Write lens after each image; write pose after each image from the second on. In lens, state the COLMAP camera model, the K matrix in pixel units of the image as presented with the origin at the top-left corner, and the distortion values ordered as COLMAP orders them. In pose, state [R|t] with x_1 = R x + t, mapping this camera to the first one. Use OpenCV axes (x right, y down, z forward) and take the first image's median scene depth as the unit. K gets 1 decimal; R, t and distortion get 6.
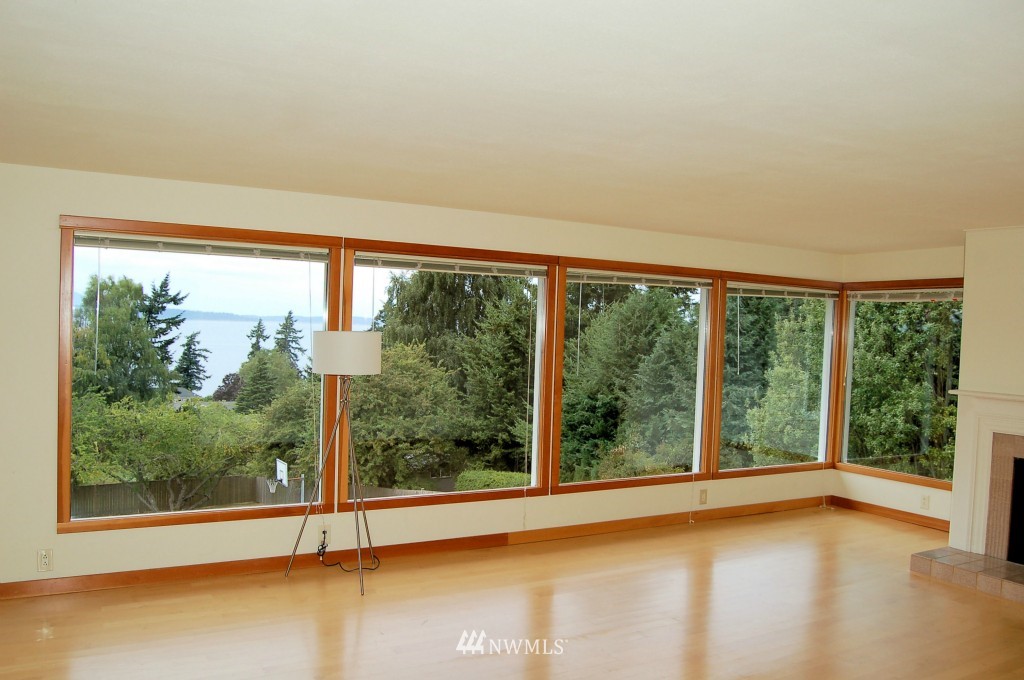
lens RADIAL K [[806.2, 0, 511.7], [0, 806.2, 355.9], [0, 0, 1]] dist [-0.093579, 0.039191]
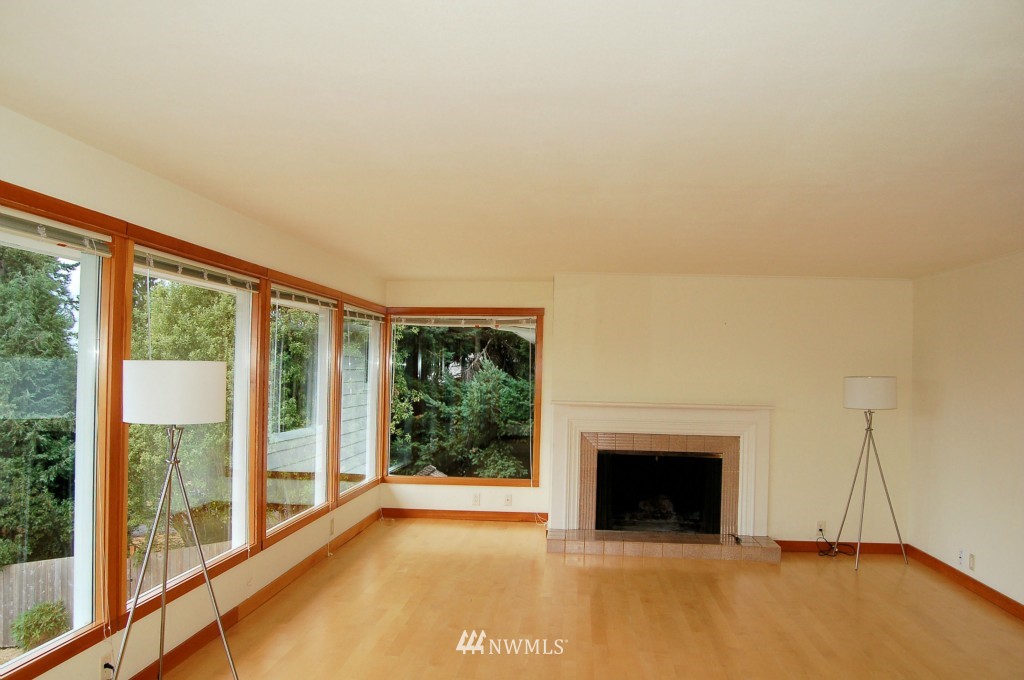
lens RADIAL K [[806.2, 0, 511.7], [0, 806.2, 355.9], [0, 0, 1]] dist [-0.093579, 0.039191]
pose [[0.557293, -0.012516, 0.830222, -0.126948], [0.029229, 0.999562, -0.004551, -0.005687], [-0.829802, 0.026803, 0.557415, 0.085025]]
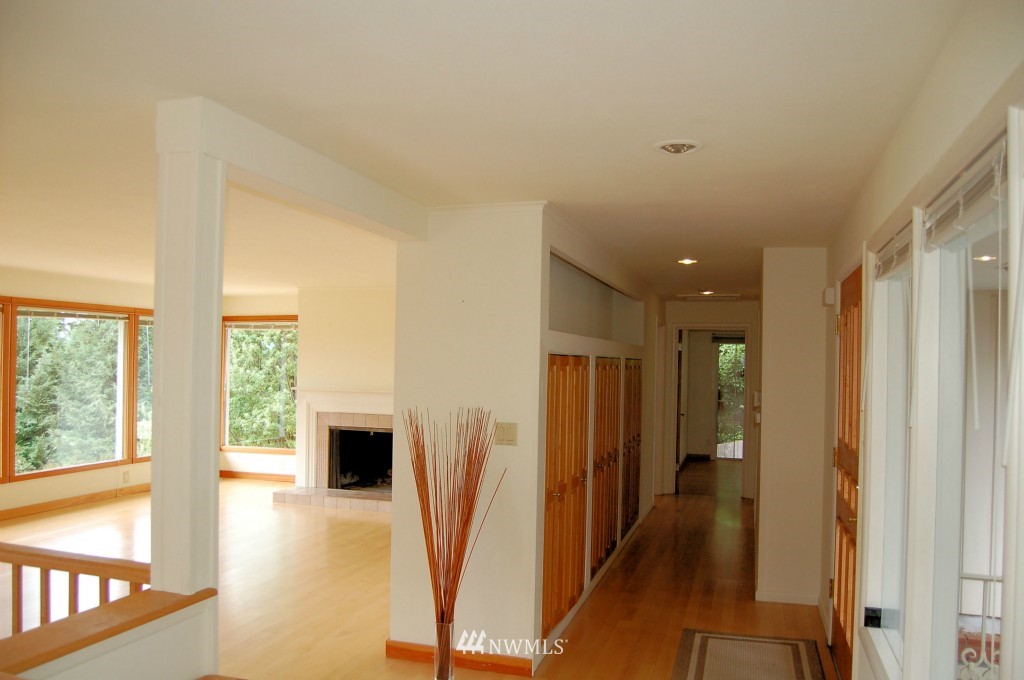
lens RADIAL K [[806.2, 0, 511.7], [0, 806.2, 355.9], [0, 0, 1]] dist [-0.093579, 0.039191]
pose [[0.730893, -0.018727, 0.682235, -0.055225], [0.033727, 0.999393, -0.008700, 0.001986], [-0.681659, 0.029368, 0.731081, -0.122566]]
